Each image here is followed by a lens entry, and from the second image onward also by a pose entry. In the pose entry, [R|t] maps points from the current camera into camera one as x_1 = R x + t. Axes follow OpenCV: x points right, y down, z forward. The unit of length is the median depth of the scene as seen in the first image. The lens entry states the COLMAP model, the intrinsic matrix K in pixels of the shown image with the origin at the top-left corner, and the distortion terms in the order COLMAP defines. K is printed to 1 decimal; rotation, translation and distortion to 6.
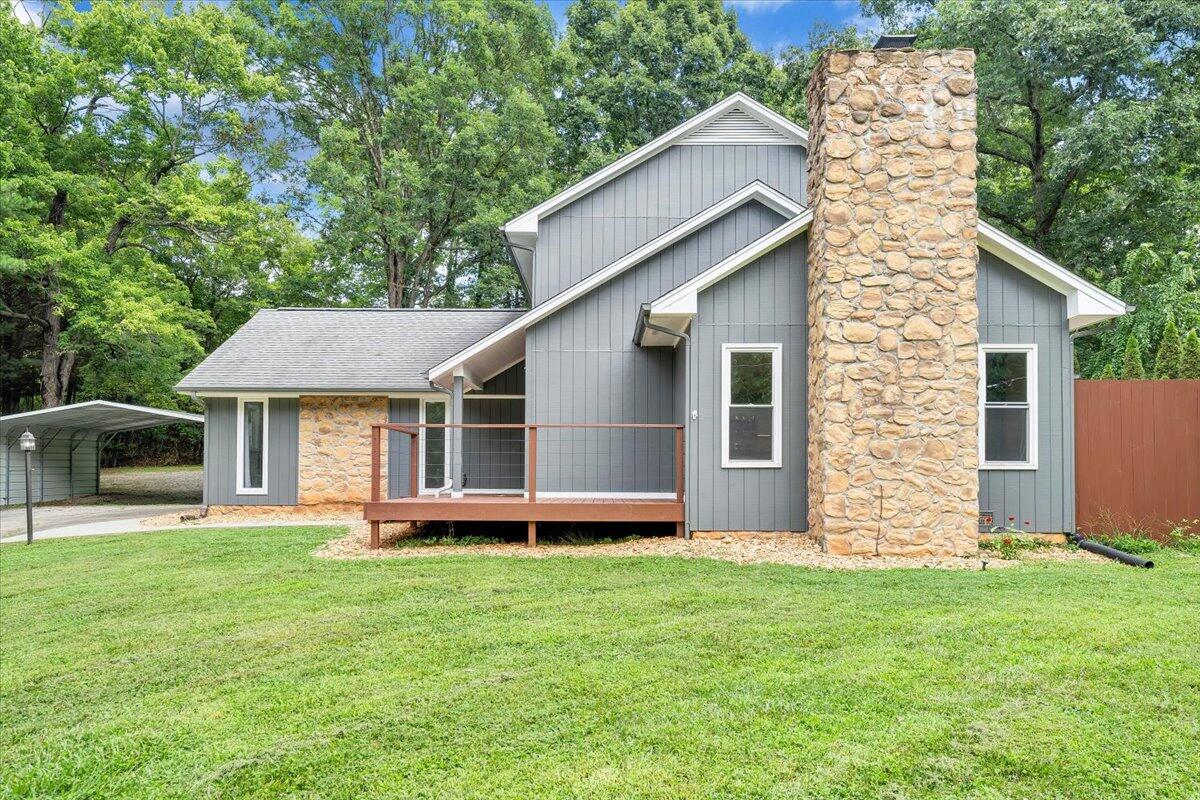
lens RADIAL K [[812.0, 0, 599.0], [0, 812.0, 458.9], [0, 0, 1]] dist [0.003038, 0.000113]
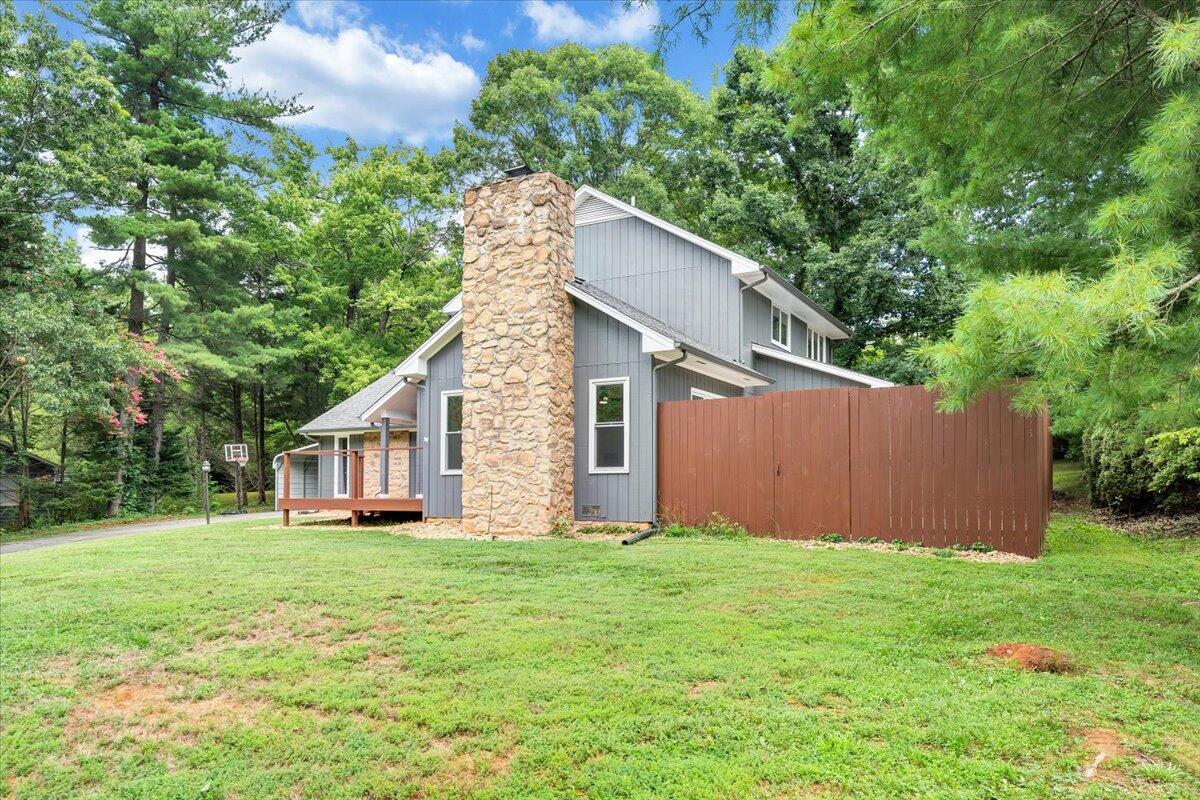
lens RADIAL K [[820.2, 0, 599.2], [0, 820.2, 474.4], [0, 0, 1]] dist [0.000151, 0.000034]
pose [[0.872329, -0.013470, -0.488733, 0.899273], [0.010939, 0.999908, -0.008034, 0.019765], [0.488796, 0.001662, 0.872396, -0.131313]]
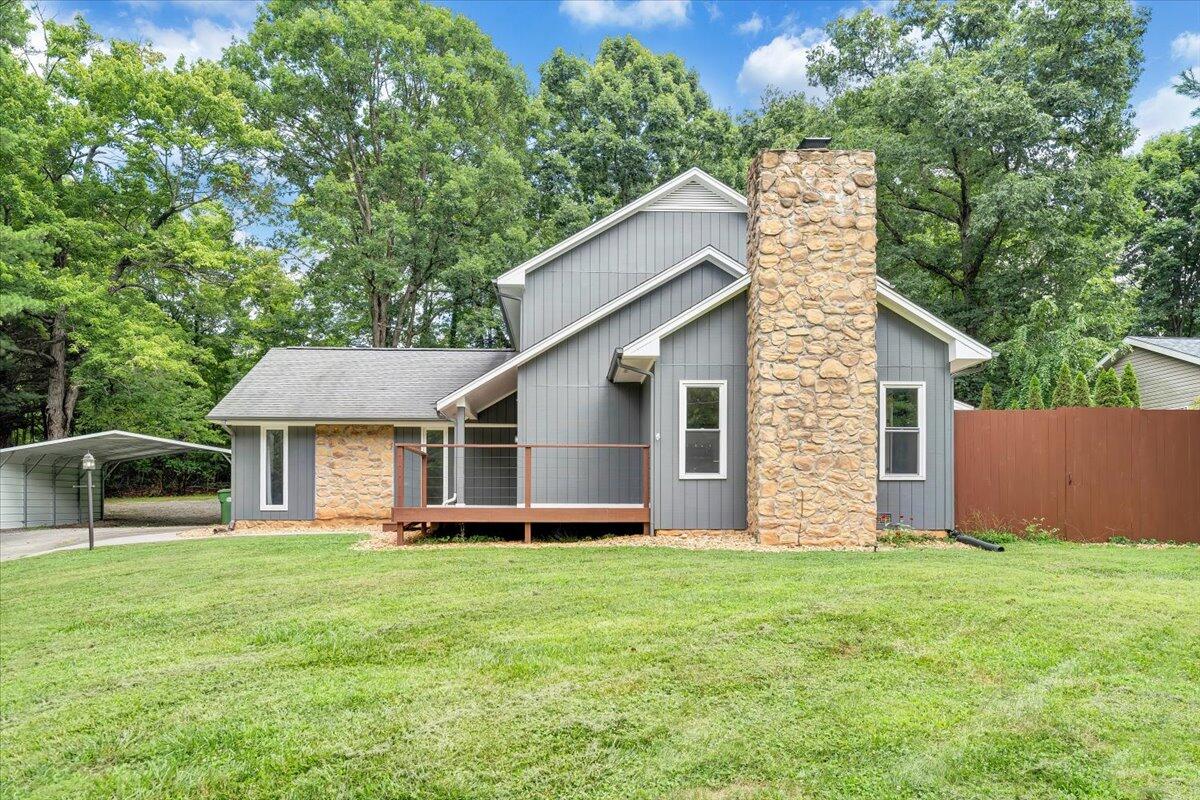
lens RADIAL K [[811.5, 0, 601.5], [0, 811.5, 507.8], [0, 0, 1]] dist [0.002382, 0.002143]
pose [[0.998973, -0.002847, 0.045211, -0.020794], [0.002219, 0.999901, 0.013920, 0.029669], [-0.045246, -0.013806, 0.998880, -0.197978]]
